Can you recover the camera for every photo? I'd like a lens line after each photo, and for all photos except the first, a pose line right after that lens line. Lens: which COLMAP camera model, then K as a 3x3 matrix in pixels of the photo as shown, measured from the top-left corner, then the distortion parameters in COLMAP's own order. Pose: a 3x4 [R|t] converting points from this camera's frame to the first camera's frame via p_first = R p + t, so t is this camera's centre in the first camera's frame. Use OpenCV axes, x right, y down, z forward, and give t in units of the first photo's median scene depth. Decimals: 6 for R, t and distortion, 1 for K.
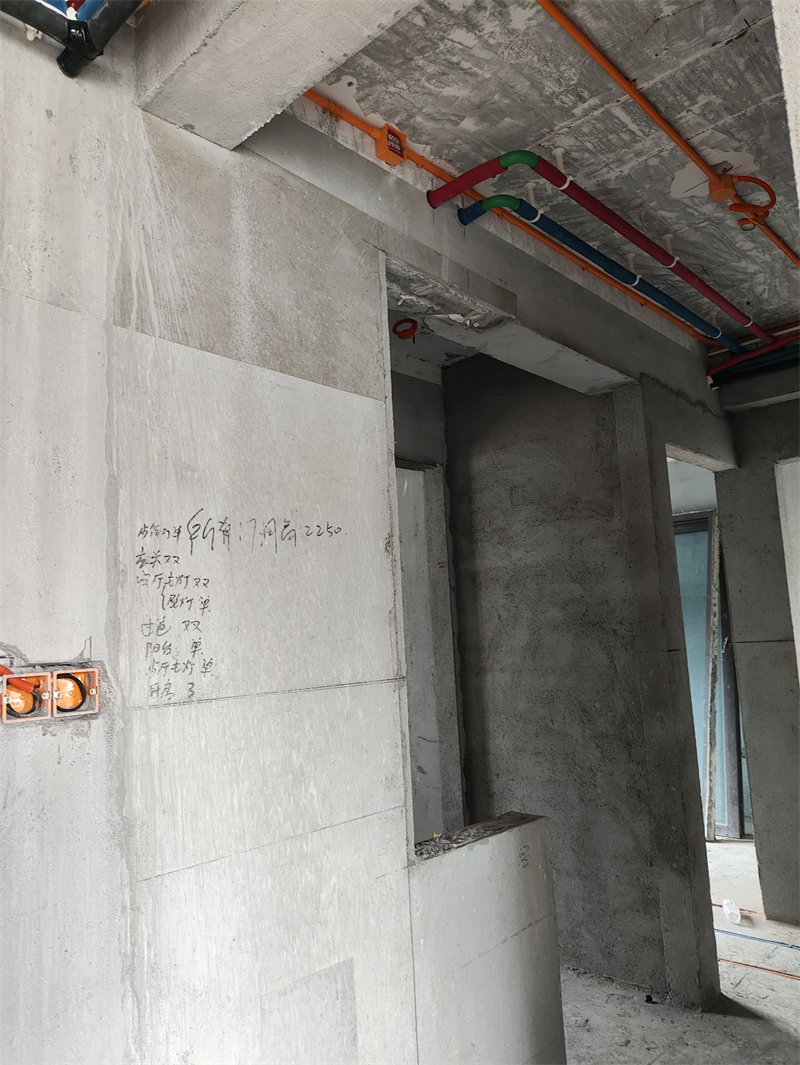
lens RADIAL K [[778.7, 0, 400.2], [0, 778.7, 532.0], [0, 0, 1]] dist [0.038197, -0.054382]
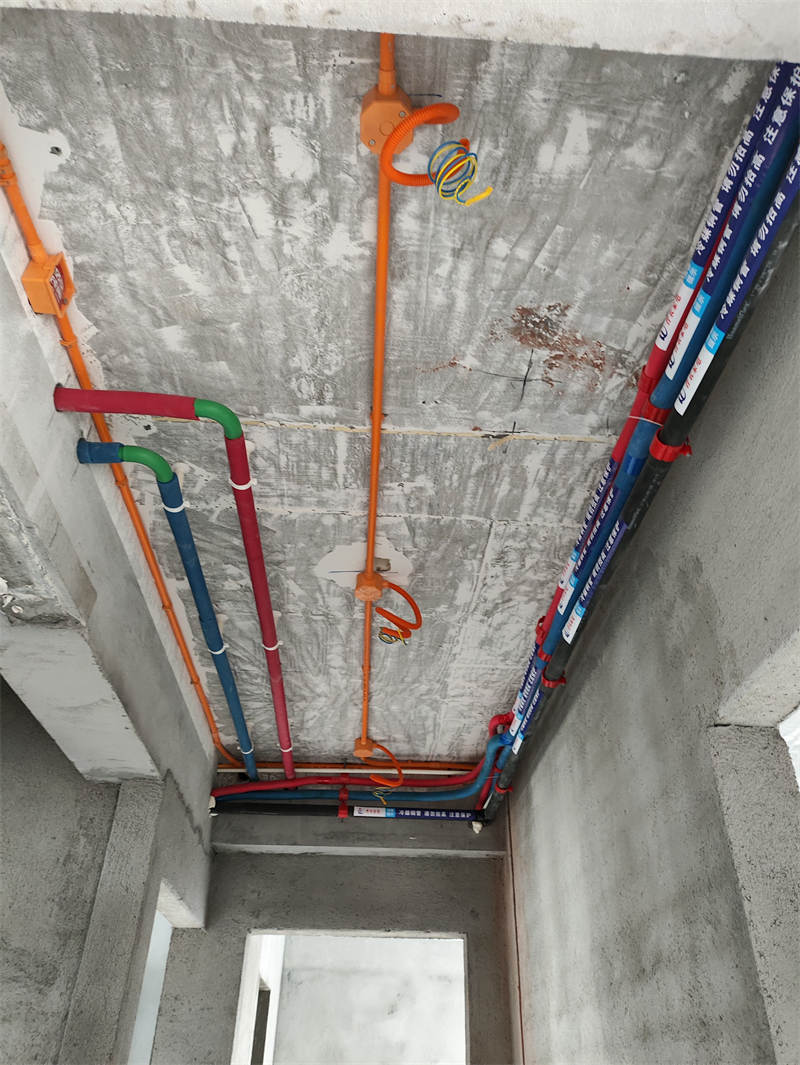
lens RADIAL K [[778.7, 0, 404.9], [0, 778.7, 534.9], [0, 0, 1]] dist [0.038197, -0.054382]
pose [[0.690808, 0.469519, 0.549852, -0.063959], [-0.146815, 0.835718, -0.529169, -0.048347], [-0.707976, 0.284827, 0.646253, 0.462748]]
